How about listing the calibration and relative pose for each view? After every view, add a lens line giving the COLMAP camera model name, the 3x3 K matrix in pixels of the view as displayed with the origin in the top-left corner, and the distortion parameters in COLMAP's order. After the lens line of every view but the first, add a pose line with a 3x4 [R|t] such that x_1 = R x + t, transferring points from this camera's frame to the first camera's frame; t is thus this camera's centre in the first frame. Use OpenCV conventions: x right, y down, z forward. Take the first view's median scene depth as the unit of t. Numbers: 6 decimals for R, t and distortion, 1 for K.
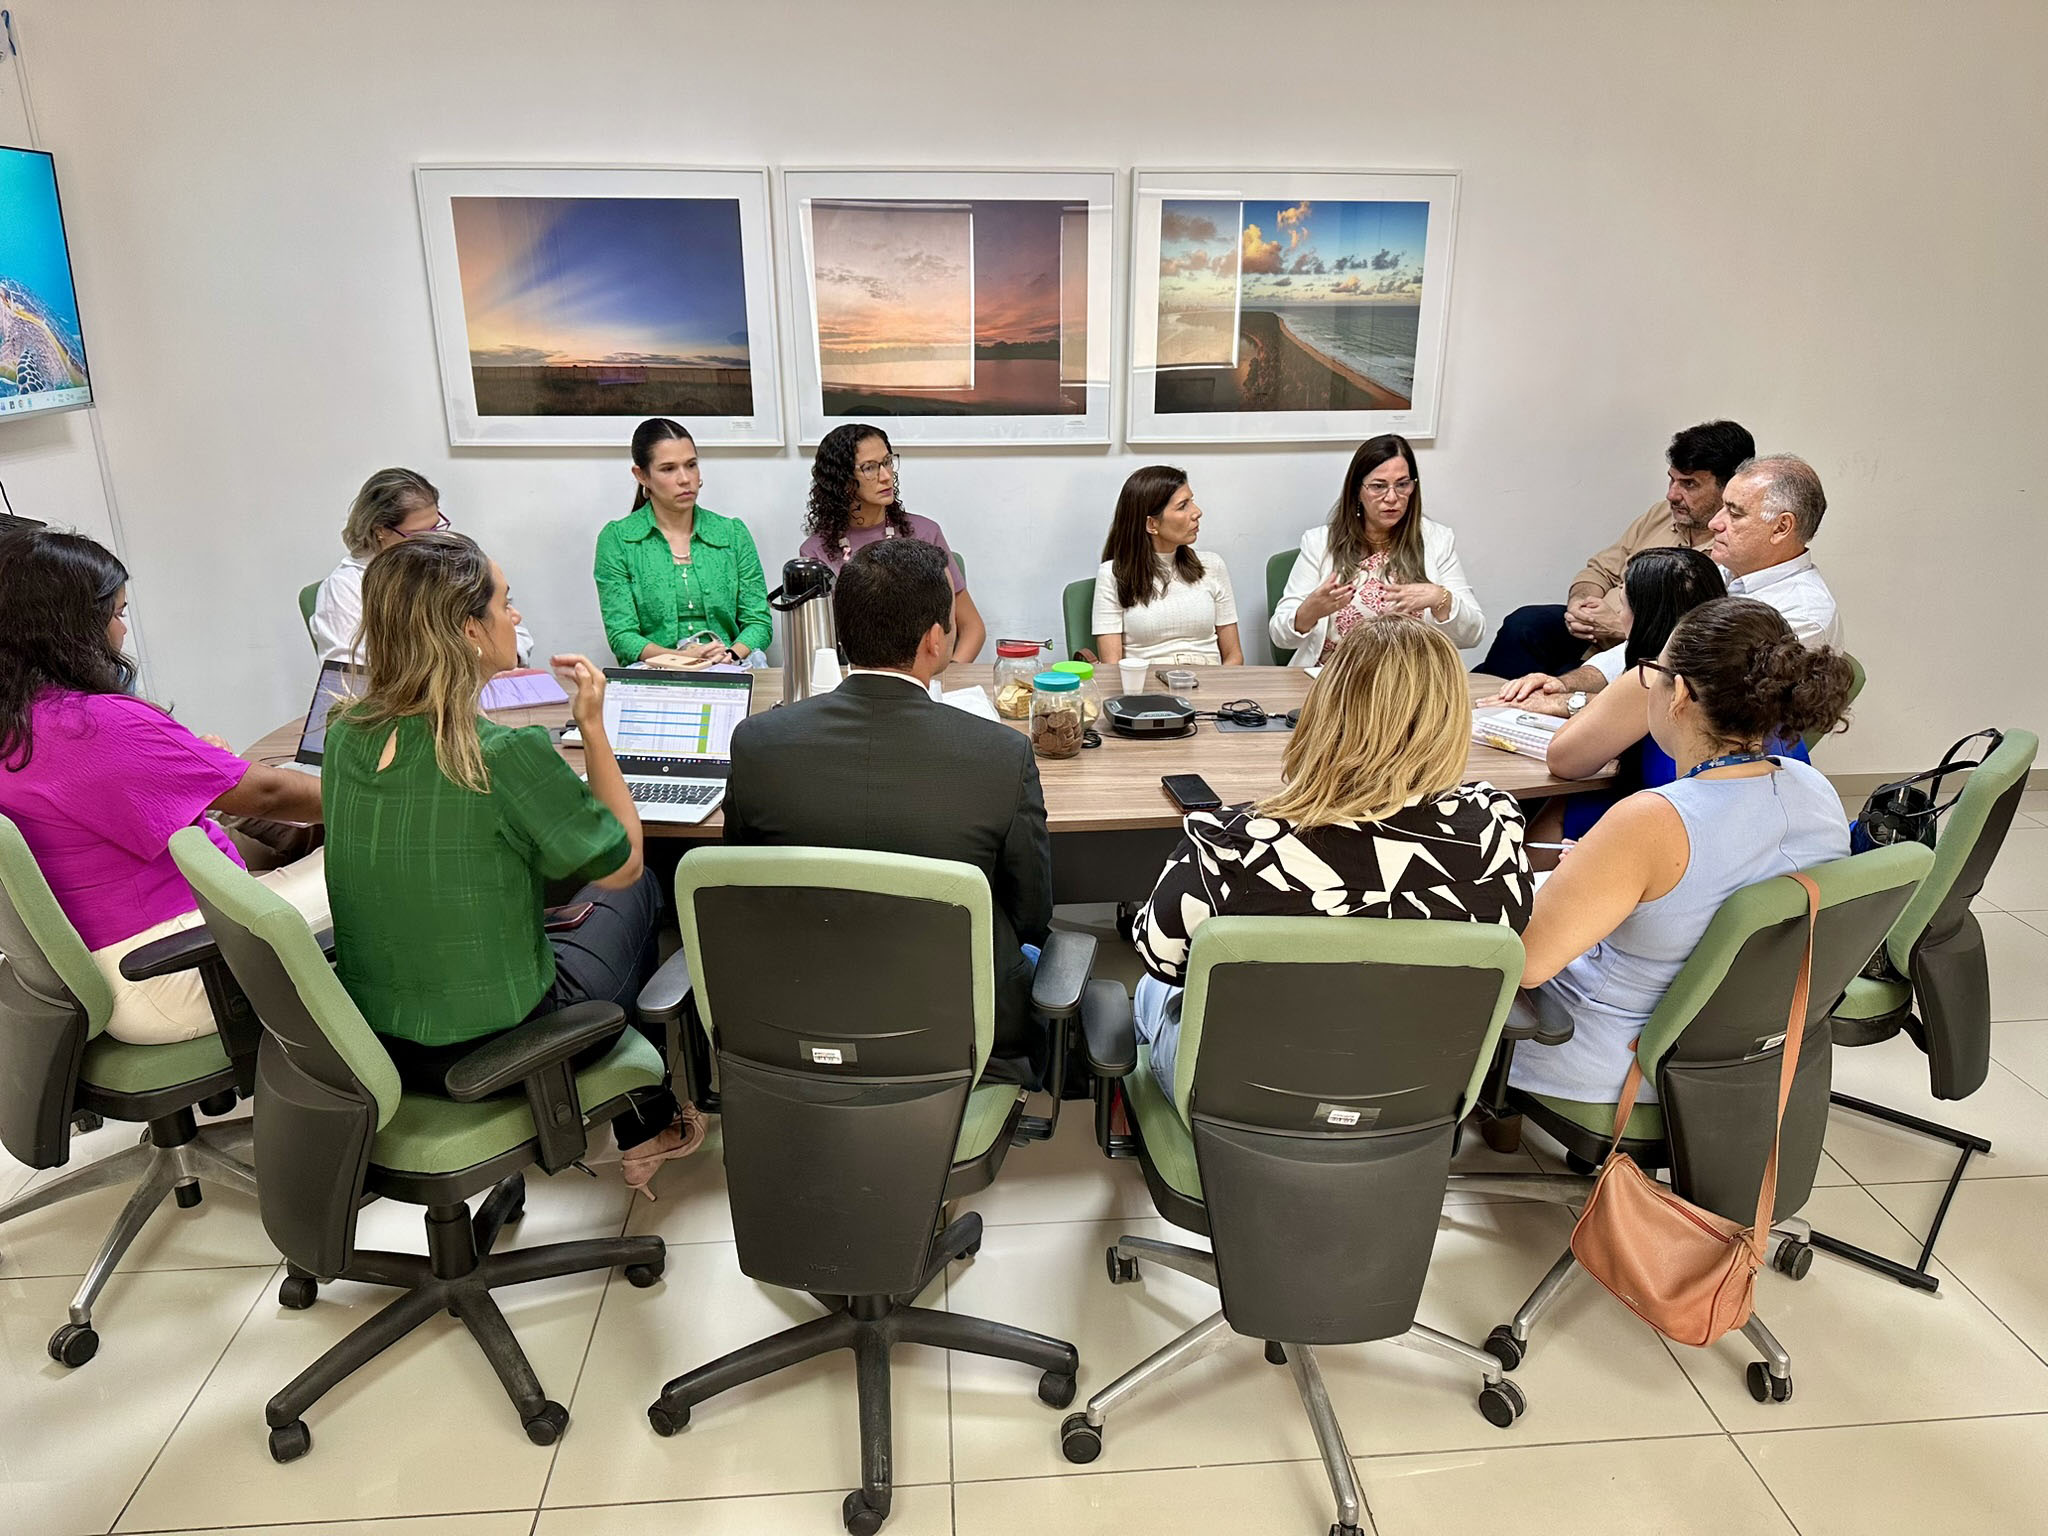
lens RADIAL K [[1428.8, 0, 1024.0], [0, 1428.8, 768.0], [0, 0, 1]] dist [0.097744, -0.152268]
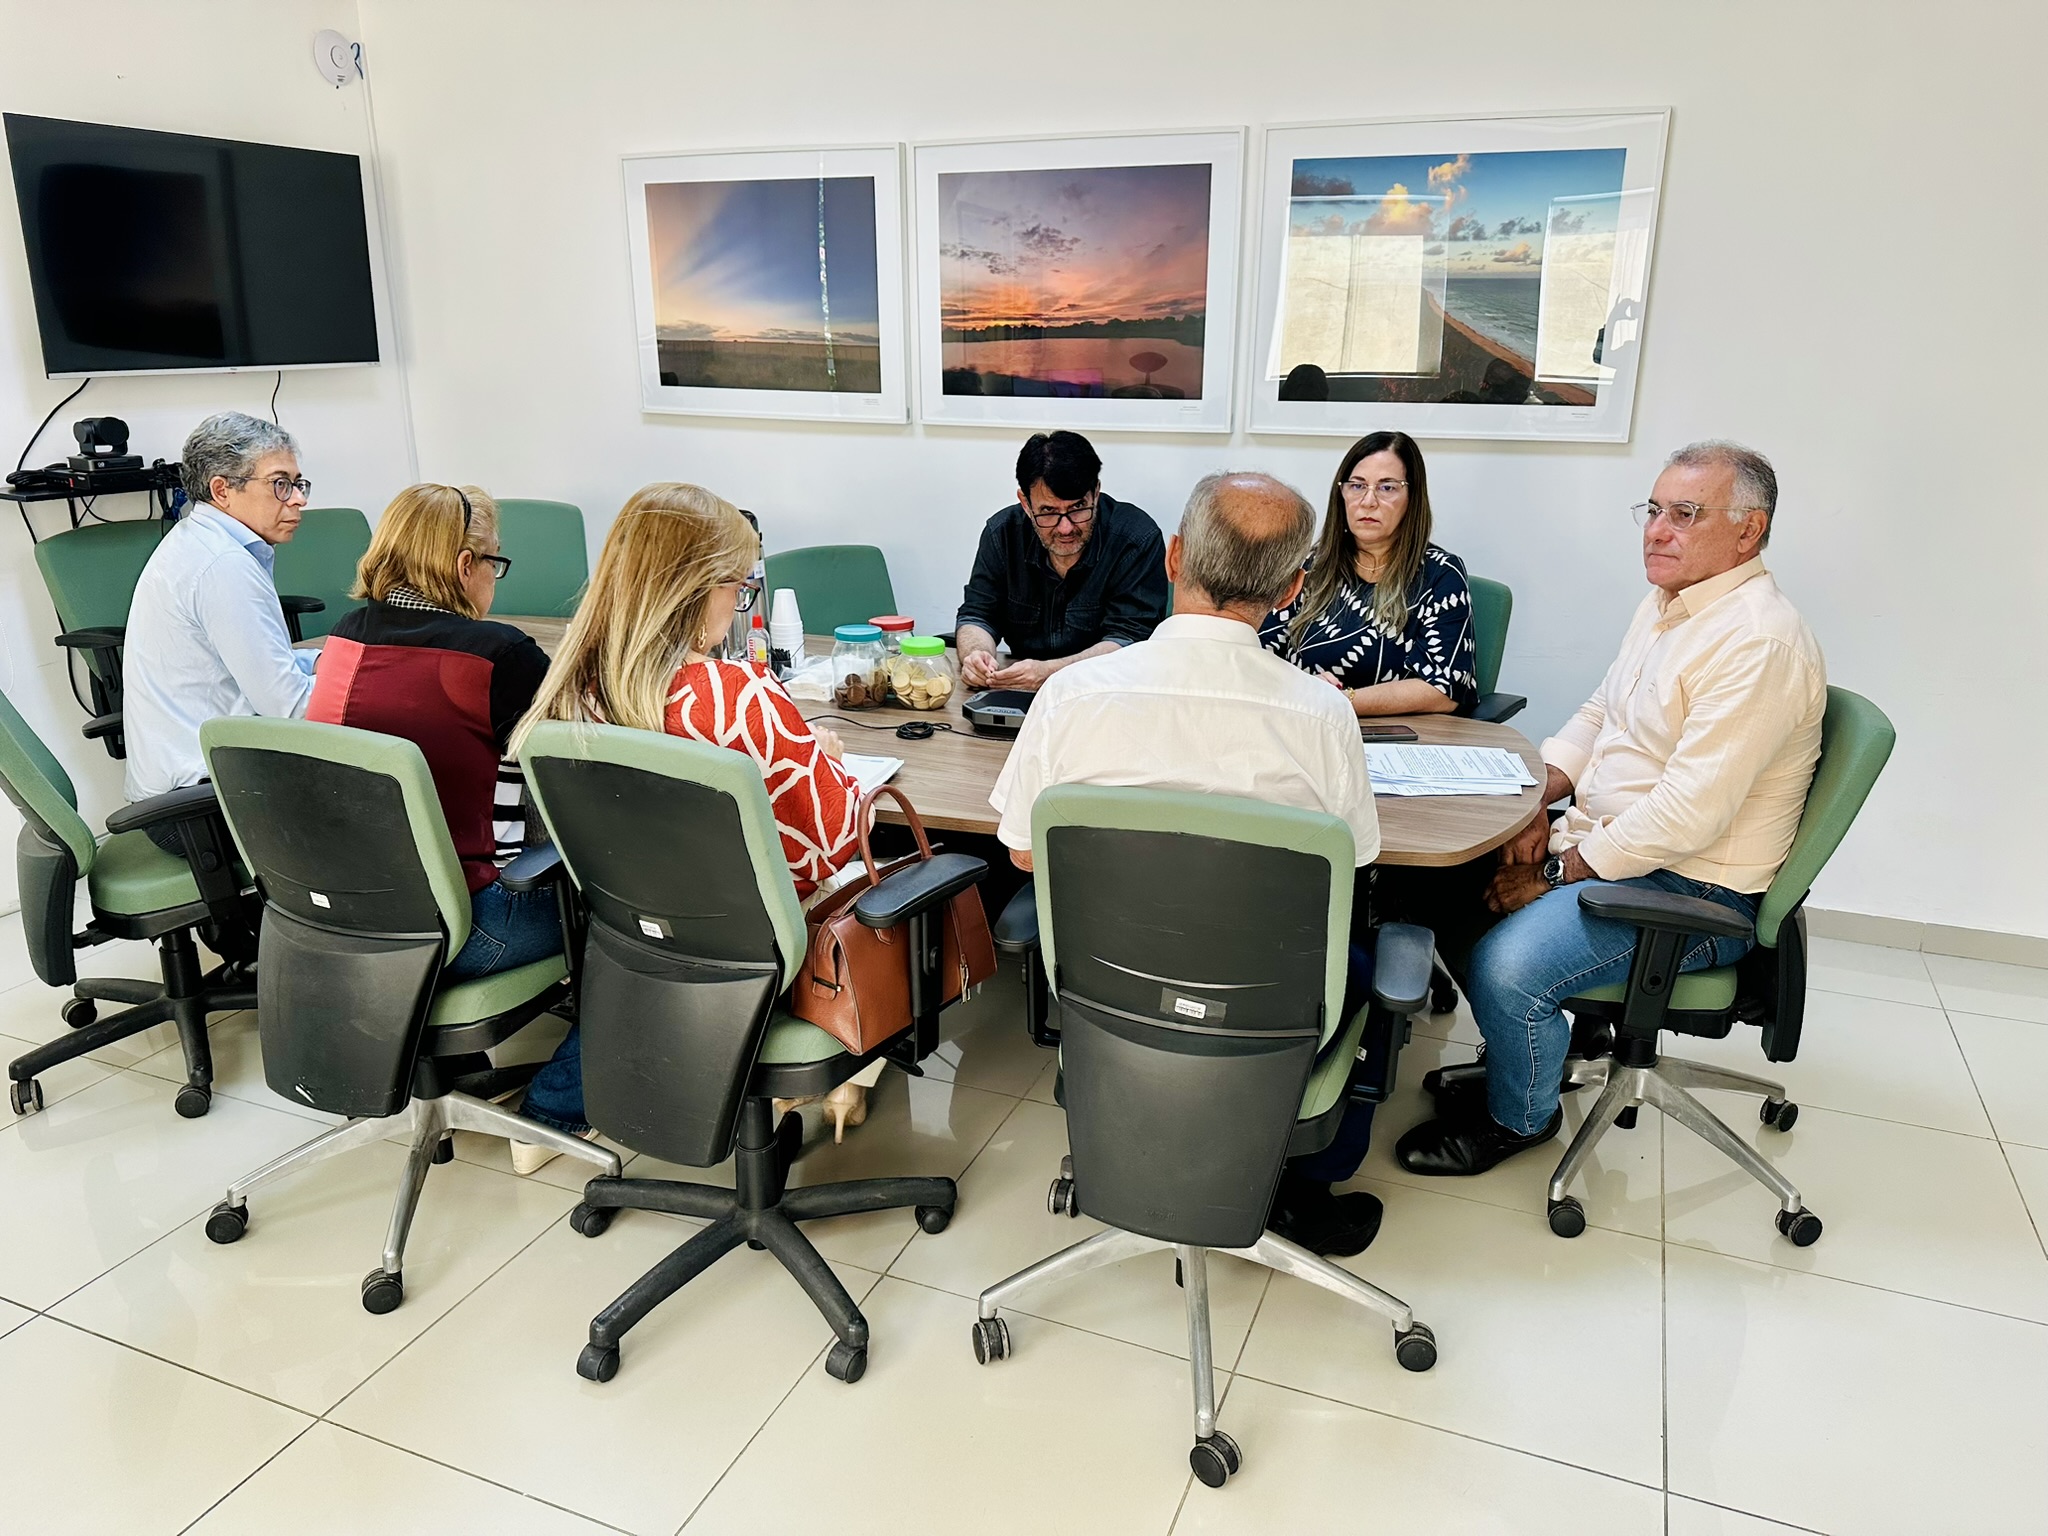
lens RADIAL K [[1428.8, 0, 1024.0], [0, 1428.8, 768.0], [0, 0, 1]] dist [0.097744, -0.152268]
pose [[0.895225, 0.138381, -0.423584, 0.368289], [-0.134908, 0.990116, 0.038341, -0.037065], [0.424703, 0.022822, 0.905045, 0.139267]]
